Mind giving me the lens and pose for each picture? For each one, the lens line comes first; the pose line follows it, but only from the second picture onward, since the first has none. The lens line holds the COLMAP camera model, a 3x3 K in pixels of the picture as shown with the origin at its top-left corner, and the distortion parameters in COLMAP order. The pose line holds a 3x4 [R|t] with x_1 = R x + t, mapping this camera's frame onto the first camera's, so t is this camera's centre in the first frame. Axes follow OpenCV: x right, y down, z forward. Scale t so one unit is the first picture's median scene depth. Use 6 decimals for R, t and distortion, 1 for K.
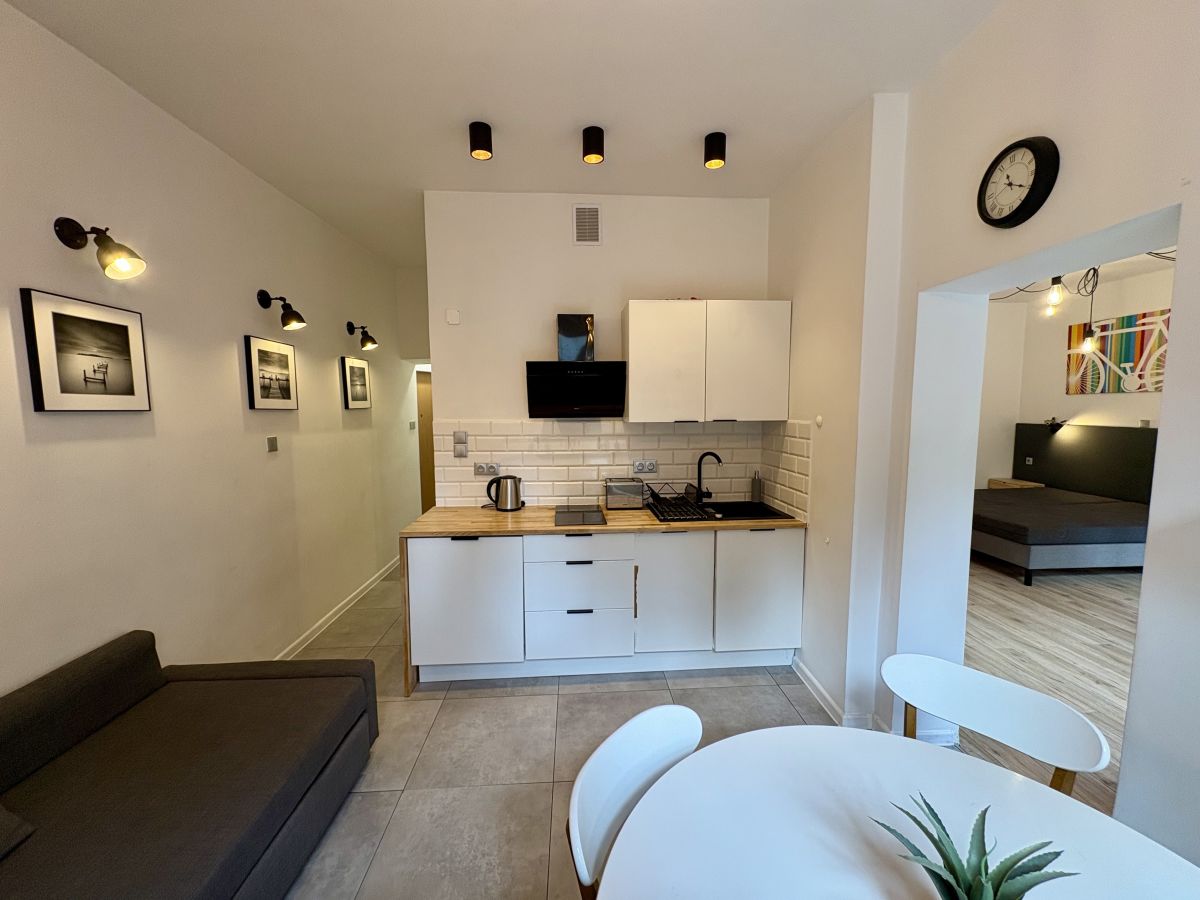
lens RADIAL K [[478.8, 0, 600.0], [0, 478.8, 450.0], [0, 0, 1]] dist [-0.000109, 0.000128]
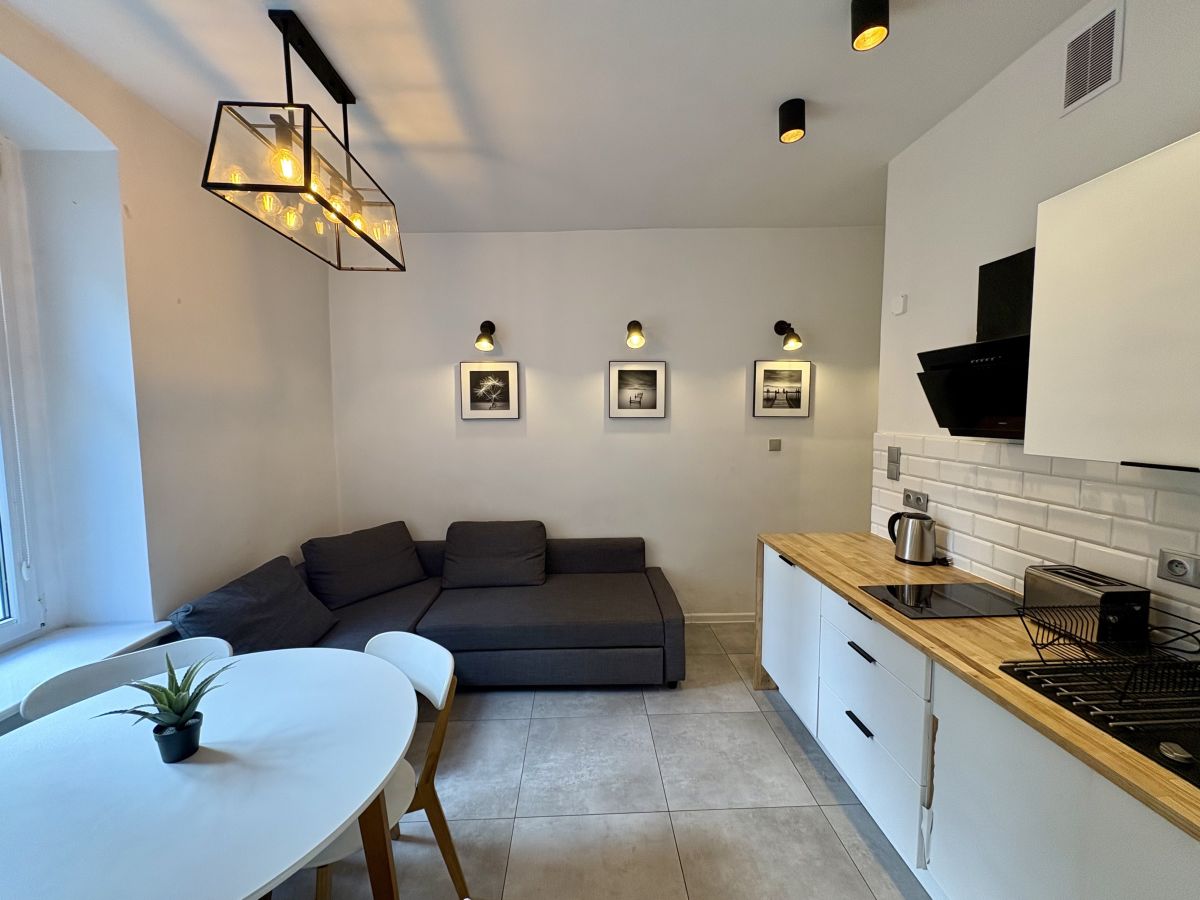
lens RADIAL K [[479.2, 0, 600.0], [0, 479.2, 450.0], [0, 0, 1]] dist [0.001033, -0.000158]
pose [[-0.016195, 0.084174, -0.996319, 0.561972], [-0.085113, 0.992717, 0.085253, -0.066687], [0.996240, 0.086180, -0.008913, 0.566483]]
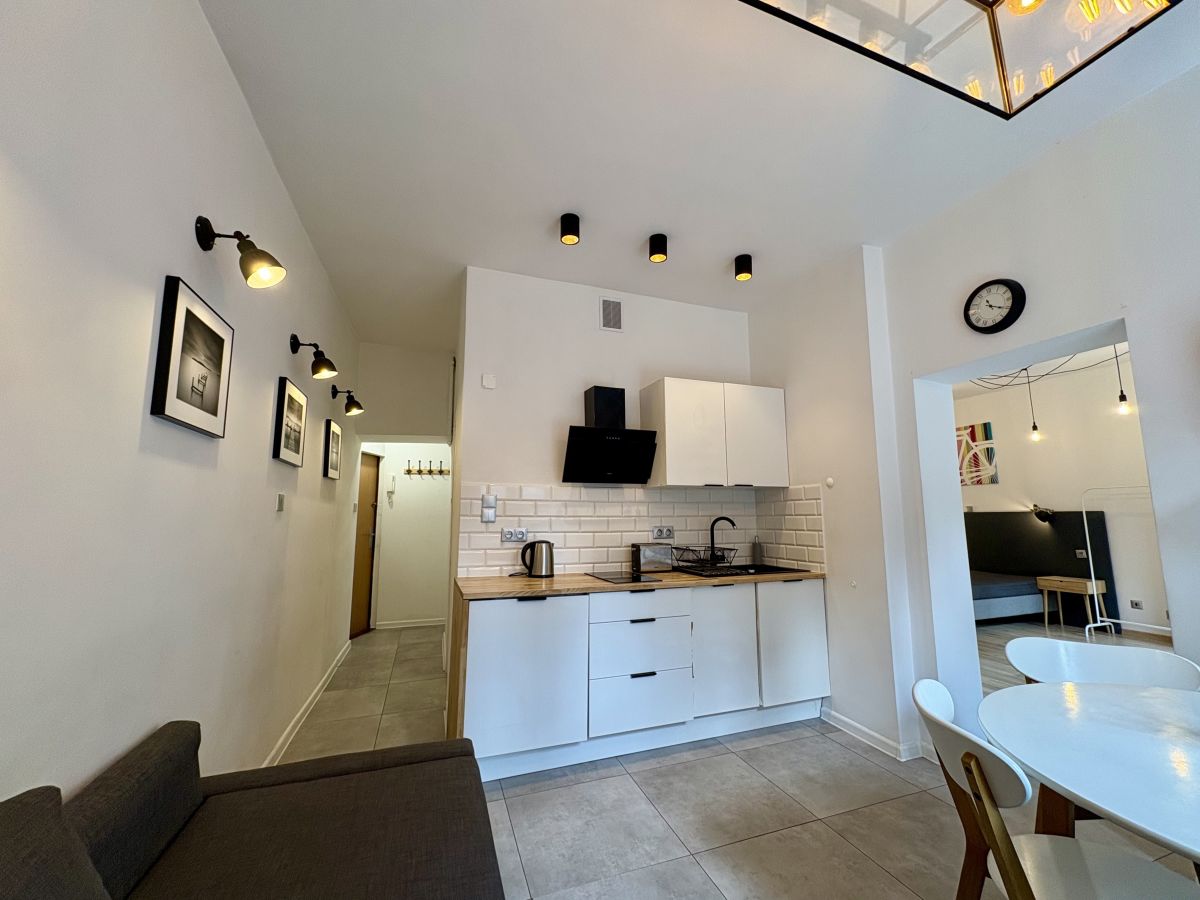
lens RADIAL K [[479.2, 0, 600.0], [0, 479.2, 450.0], [0, 0, 1]] dist [0.001033, -0.000158]
pose [[0.959551, 0.040541, 0.278602, -0.383793], [0.023778, 0.974372, -0.223683, 0.102285], [-0.280530, 0.221259, 0.933995, 0.021817]]
